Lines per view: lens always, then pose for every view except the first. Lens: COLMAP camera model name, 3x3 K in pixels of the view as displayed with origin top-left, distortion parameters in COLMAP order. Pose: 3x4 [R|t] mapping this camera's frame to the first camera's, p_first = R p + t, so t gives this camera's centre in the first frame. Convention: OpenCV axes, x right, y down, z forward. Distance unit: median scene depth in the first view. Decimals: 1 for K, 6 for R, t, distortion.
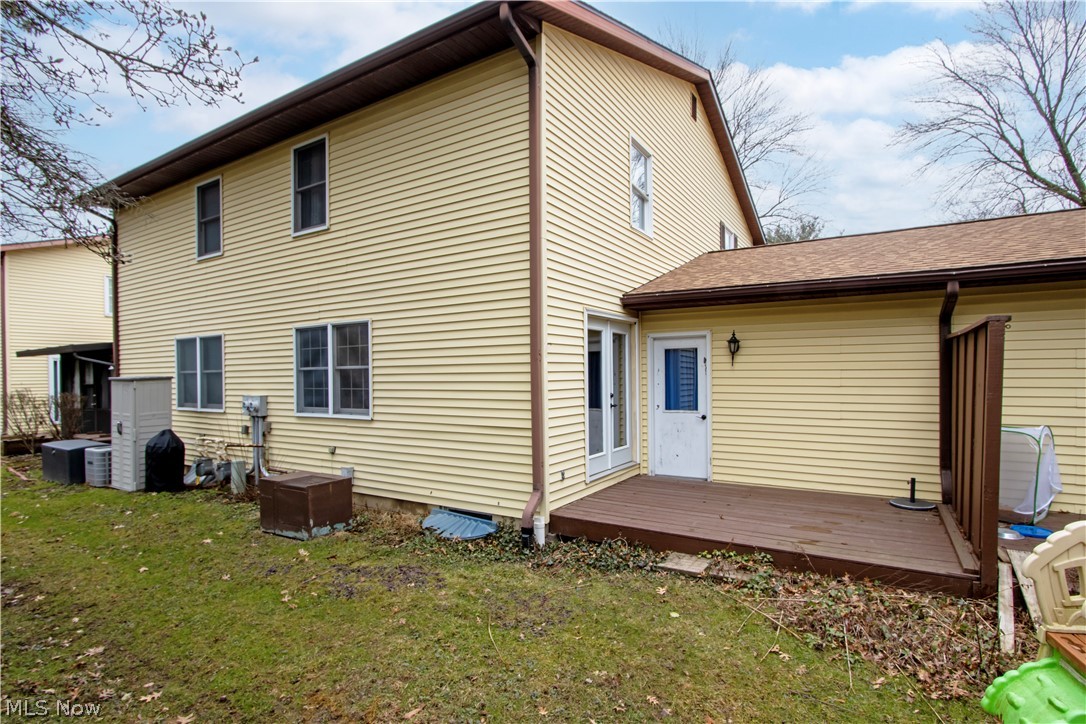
lens RADIAL K [[536.8, 0, 543.0], [0, 536.8, 362.0], [0, 0, 1]] dist [-0.001994, -0.000421]
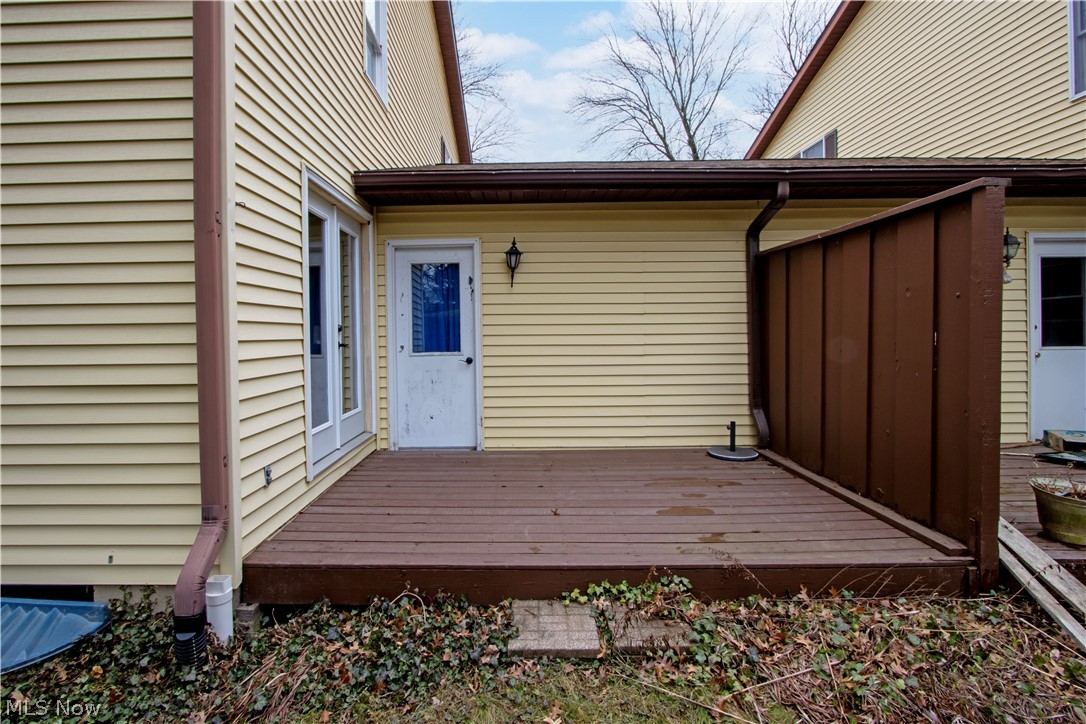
lens RADIAL K [[587.5, 0, 542.6], [0, 587.5, 320.7], [0, 0, 1]] dist [-0.018211, 0.000793]
pose [[0.857640, 0.002969, 0.514242, -0.024499], [-0.009439, 0.999906, 0.009970, 0.060825], [-0.514164, -0.013405, 0.857587, 0.417298]]
